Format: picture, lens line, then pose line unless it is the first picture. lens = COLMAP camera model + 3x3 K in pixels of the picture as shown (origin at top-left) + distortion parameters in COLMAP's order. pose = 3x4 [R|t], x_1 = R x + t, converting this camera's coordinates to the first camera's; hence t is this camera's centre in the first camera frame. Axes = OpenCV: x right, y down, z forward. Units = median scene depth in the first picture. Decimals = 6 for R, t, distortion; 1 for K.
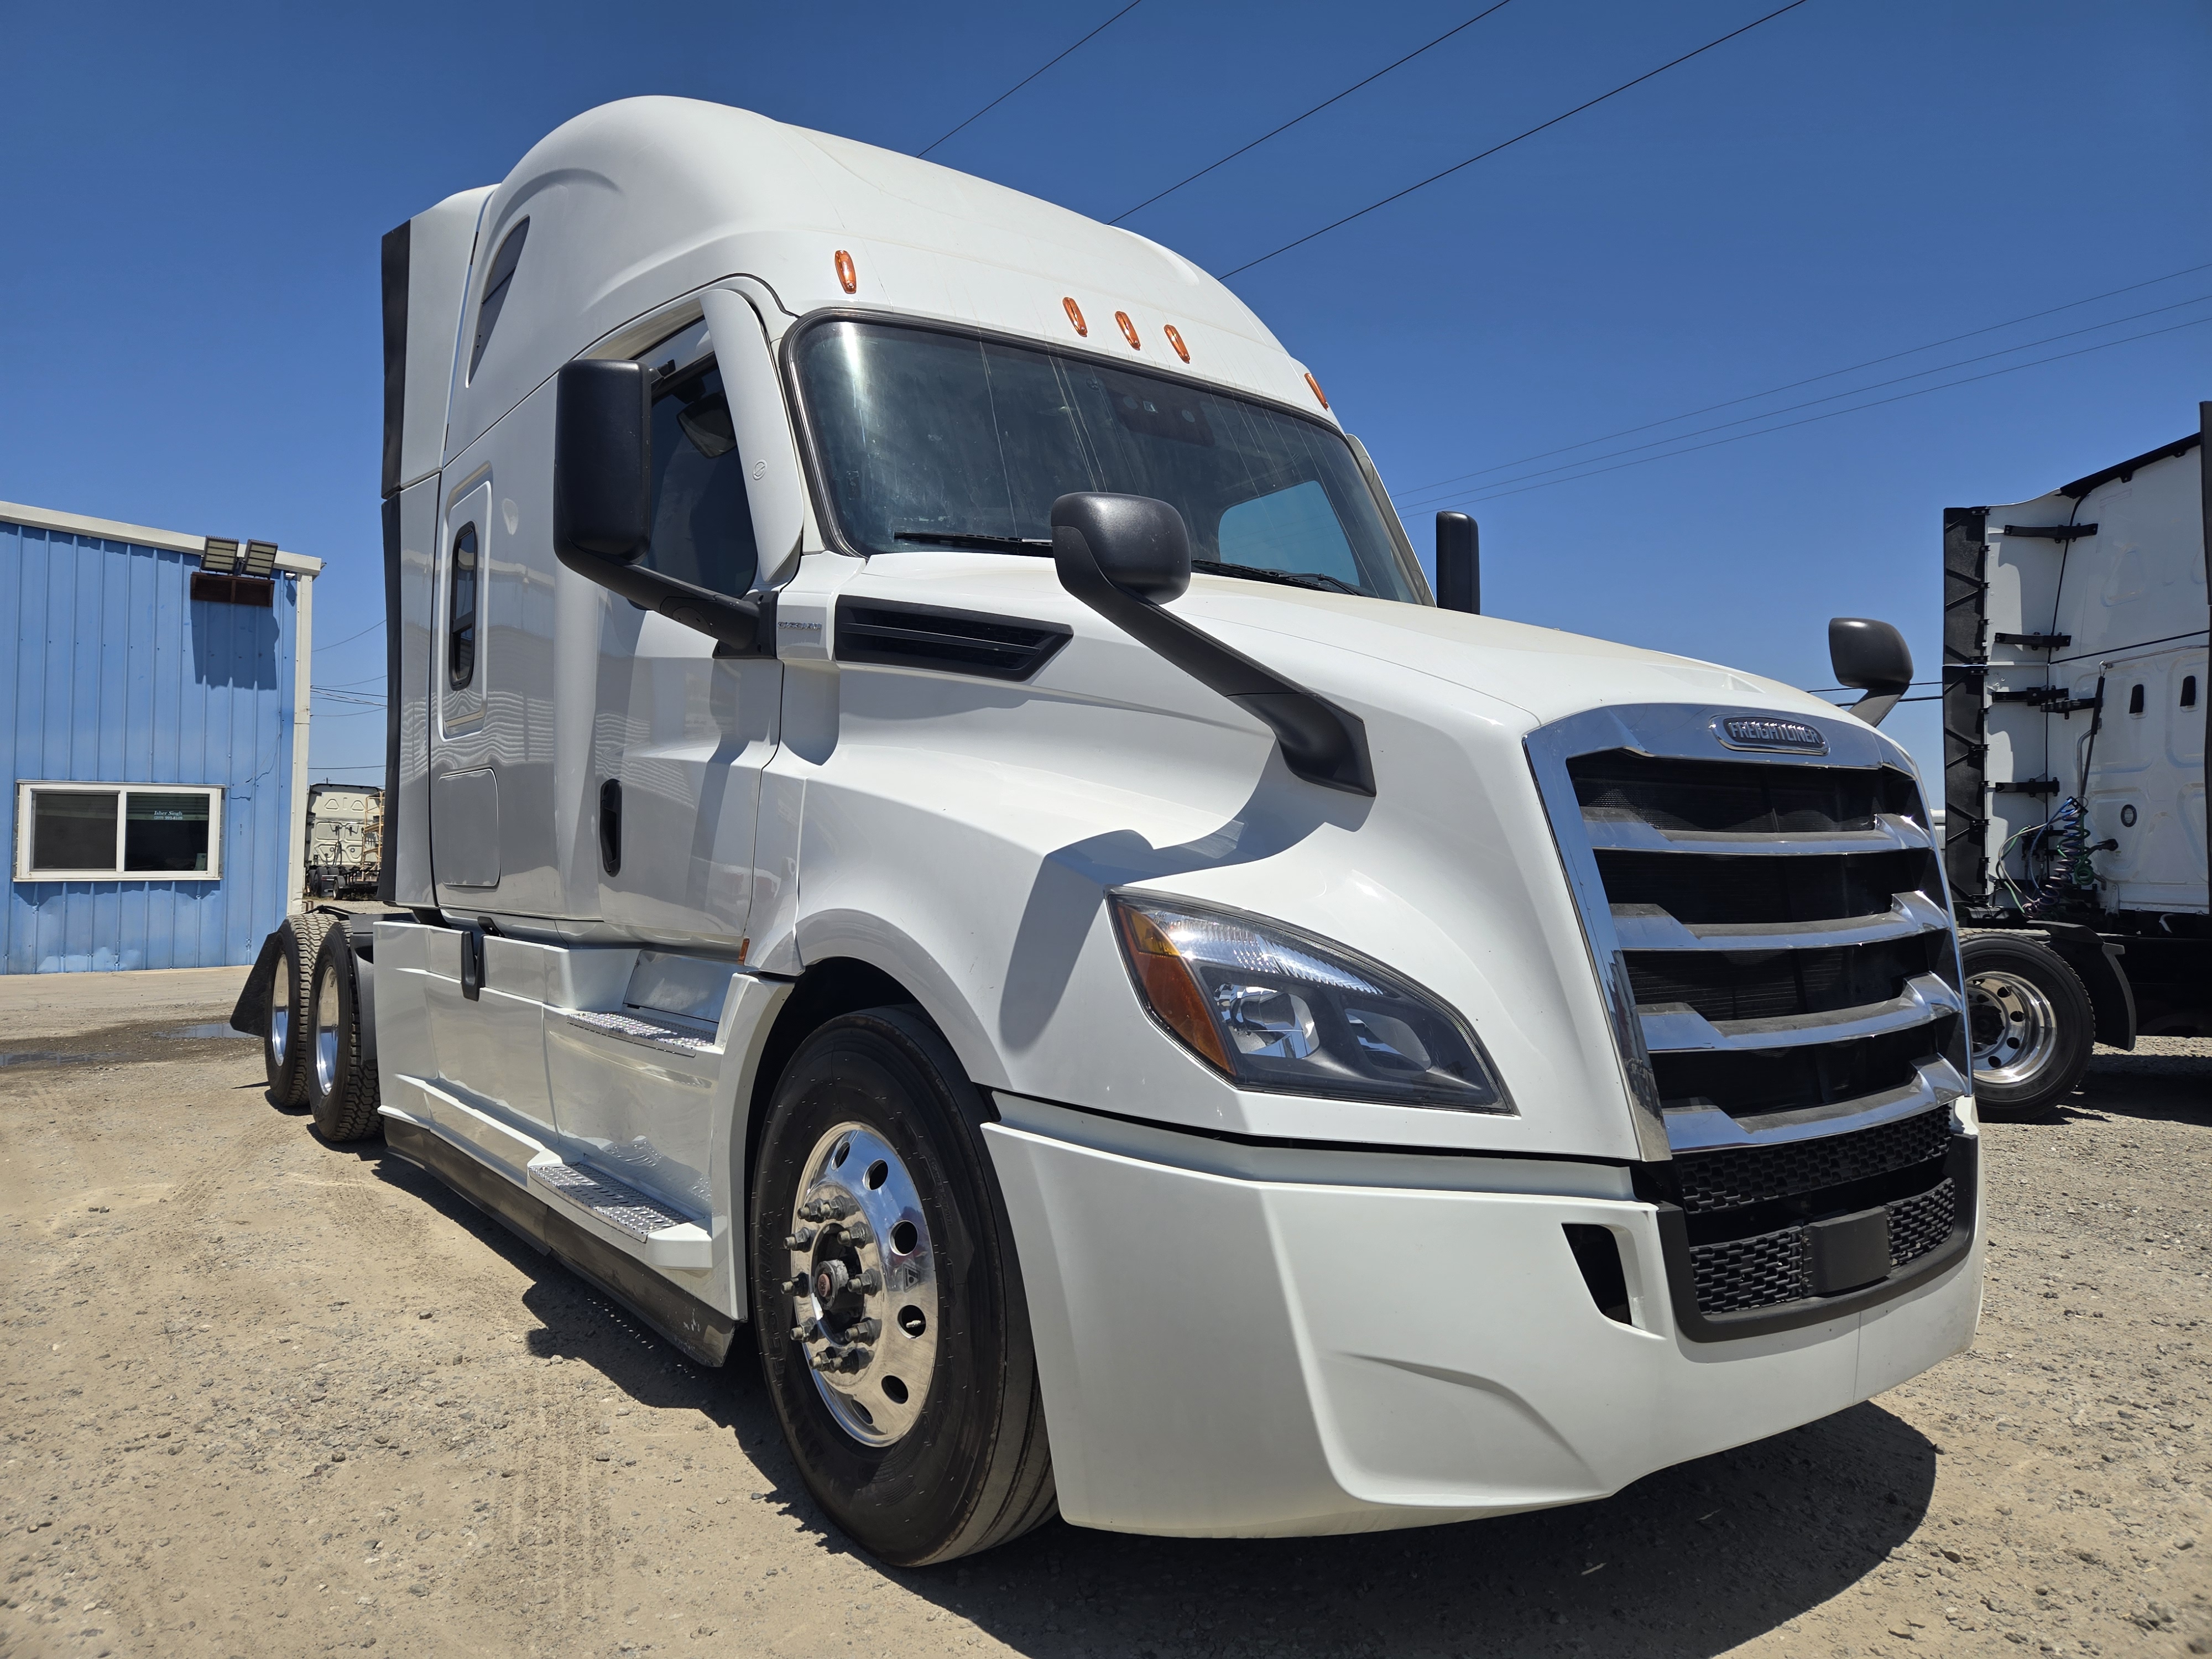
lens RADIAL K [[1489.7, 0, 1089.8], [0, 1489.7, 829.1], [0, 0, 1]] dist [0.066948, -0.047183]
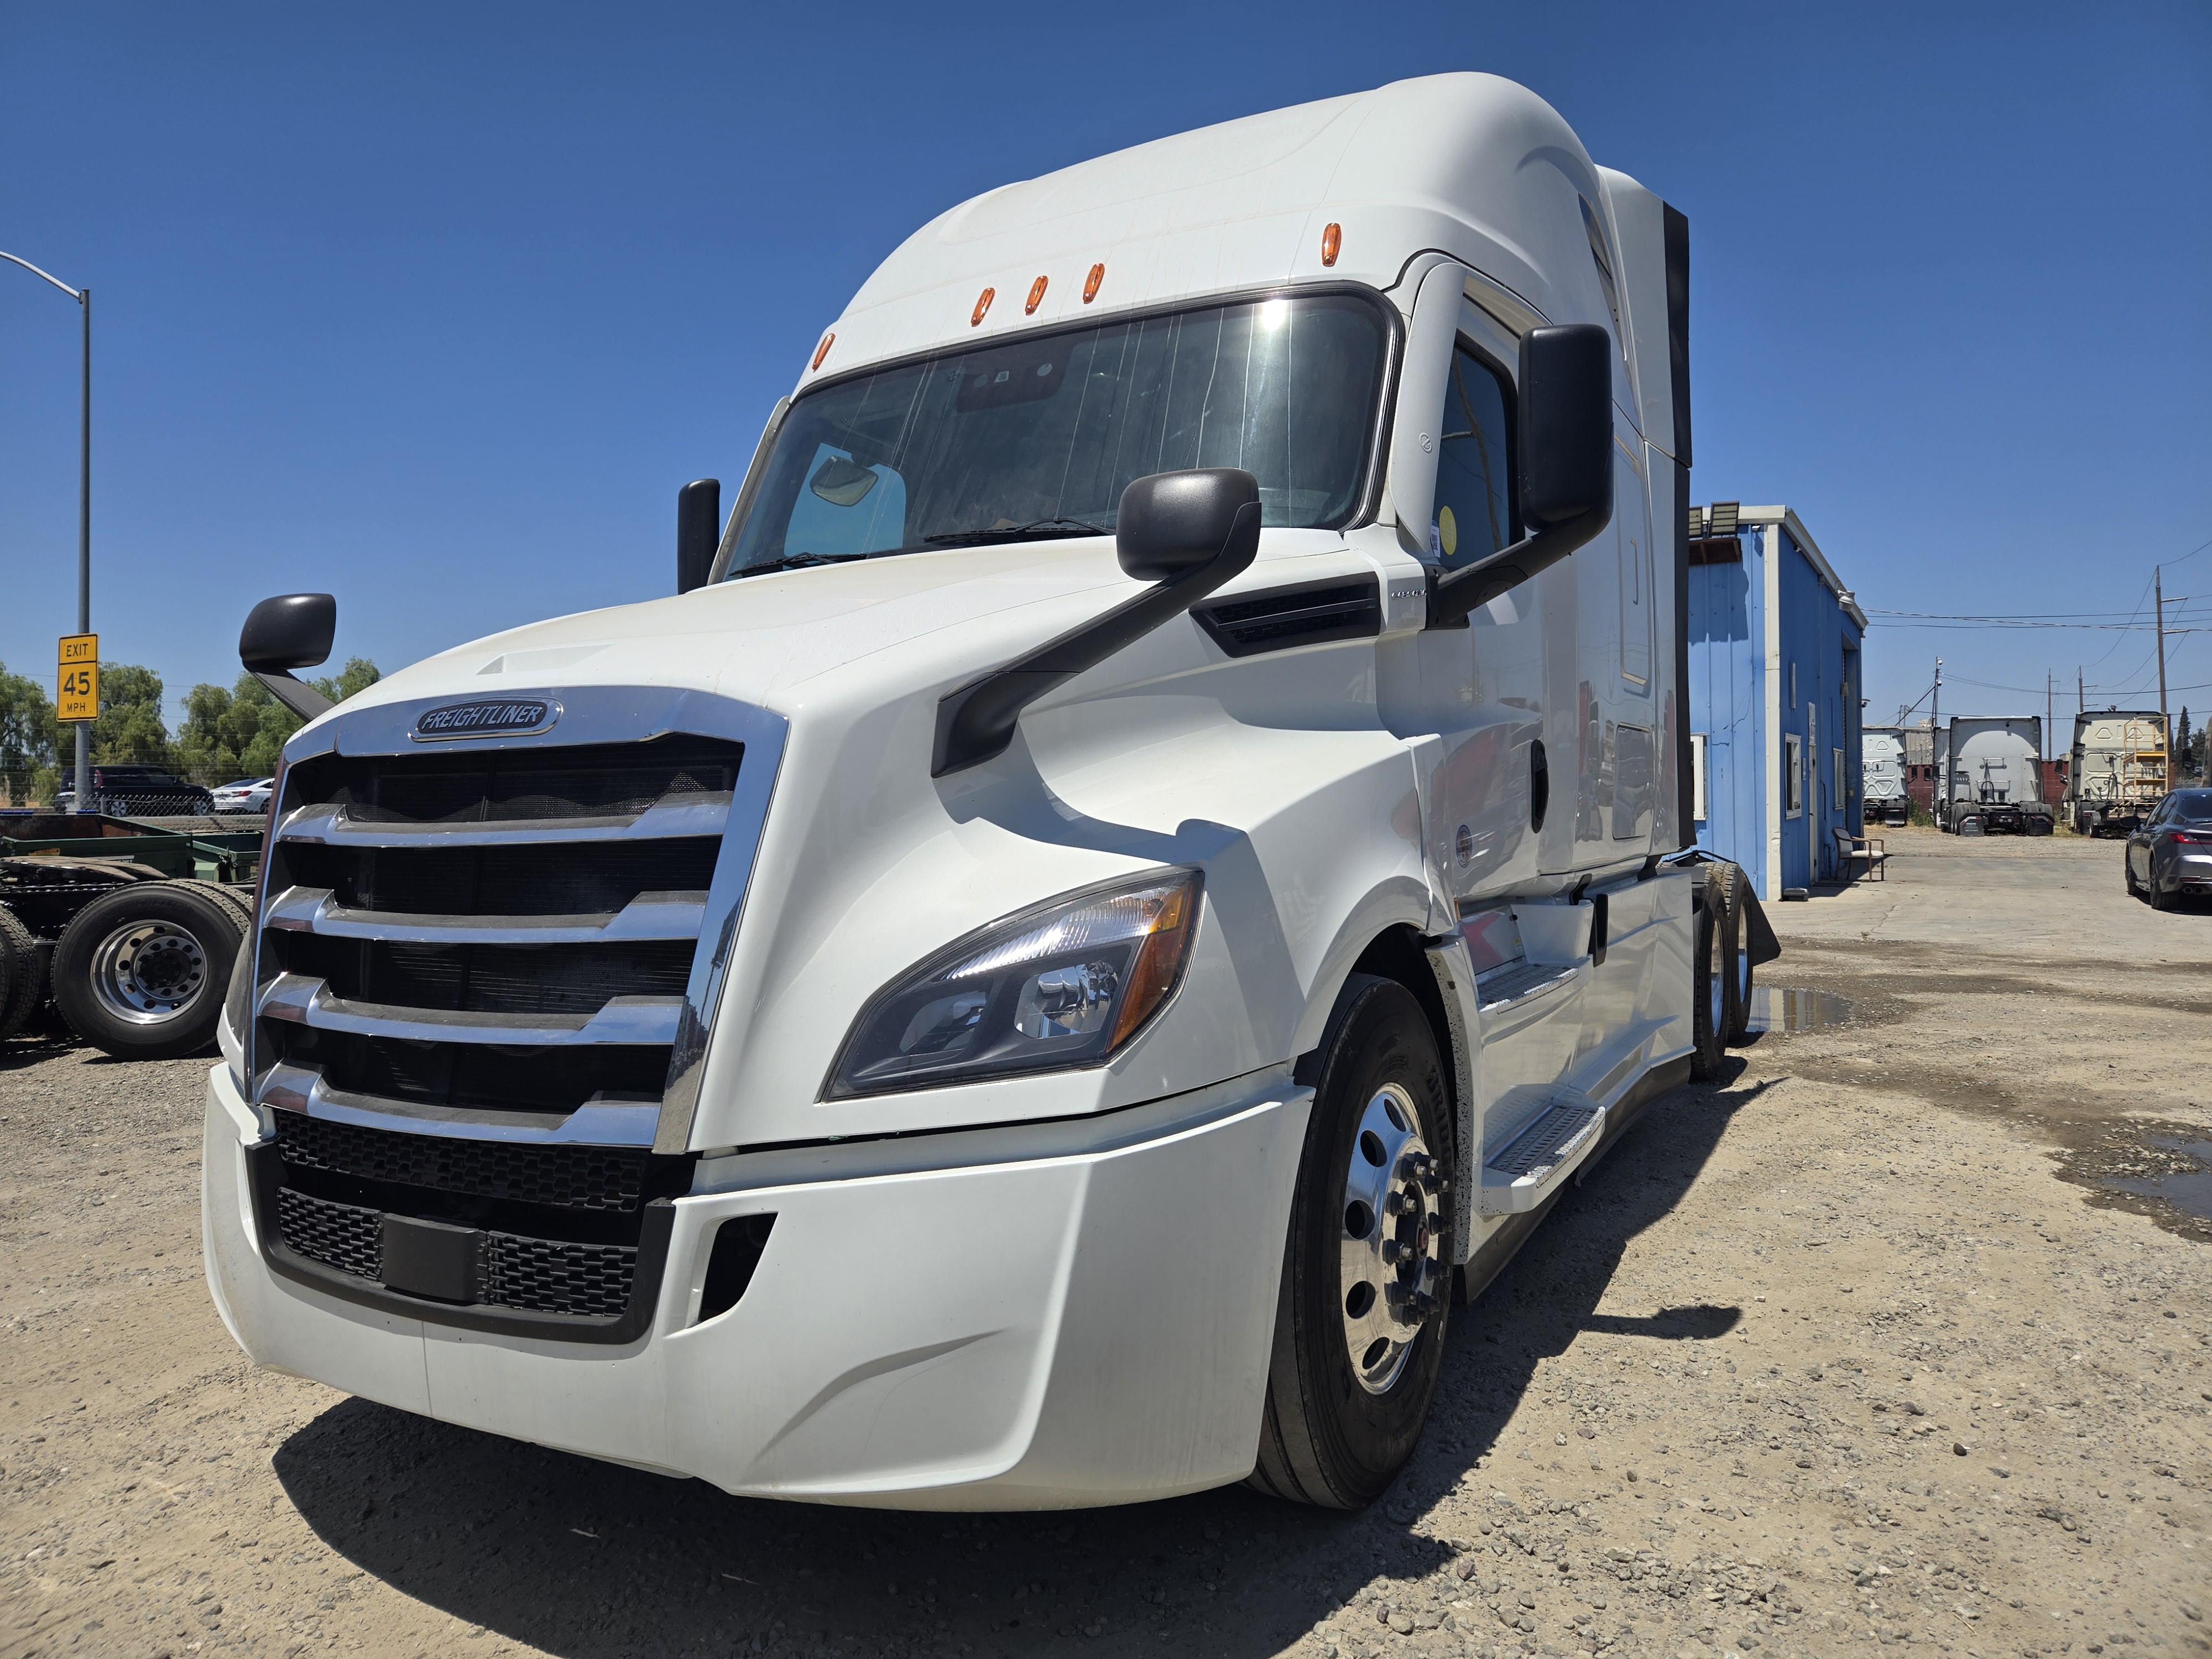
lens RADIAL K [[1489.7, 0, 1088.6], [0, 1489.7, 828.0], [0, 0, 1]] dist [0.066948, -0.047183]
pose [[0.462151, 0.004353, -0.886790, 0.502294], [0.033300, 0.999197, 0.022259, -0.000696], [0.886176, -0.039817, 0.461635, 0.302376]]
